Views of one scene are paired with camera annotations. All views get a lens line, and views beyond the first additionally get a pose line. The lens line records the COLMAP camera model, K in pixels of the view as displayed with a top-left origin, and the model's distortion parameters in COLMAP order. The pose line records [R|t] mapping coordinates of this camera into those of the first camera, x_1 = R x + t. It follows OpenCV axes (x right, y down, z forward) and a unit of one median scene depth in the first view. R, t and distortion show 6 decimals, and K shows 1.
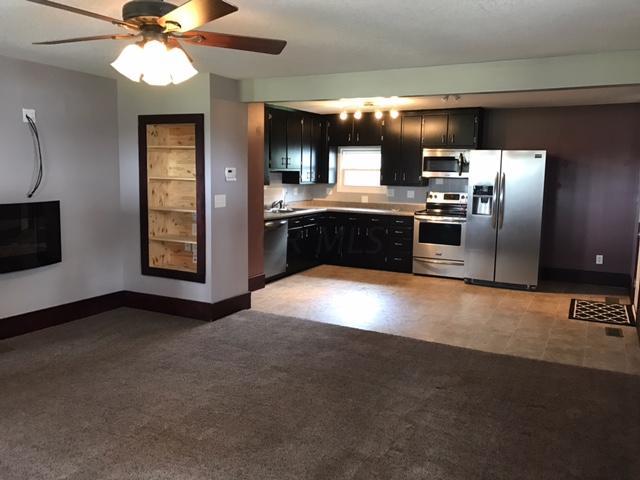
lens RADIAL K [[514.4, 0, 319.7], [0, 514.4, 227.3], [0, 0, 1]] dist [0.004345, -0.001452]
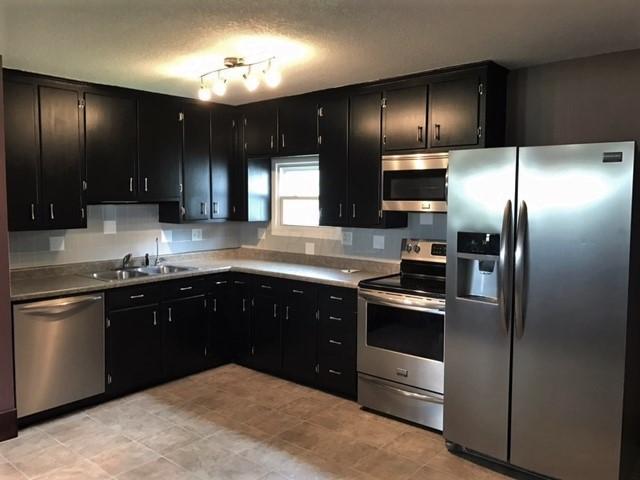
lens RADIAL K [[514.4, 0, 319.7], [0, 514.4, 227.3], [0, 0, 1]] dist [0.004345, -0.001452]
pose [[0.976743, 0.000683, -0.214413, 0.239809], [-0.012404, 0.998500, -0.053324, -0.052074], [0.214055, 0.054743, 0.975286, 0.477097]]
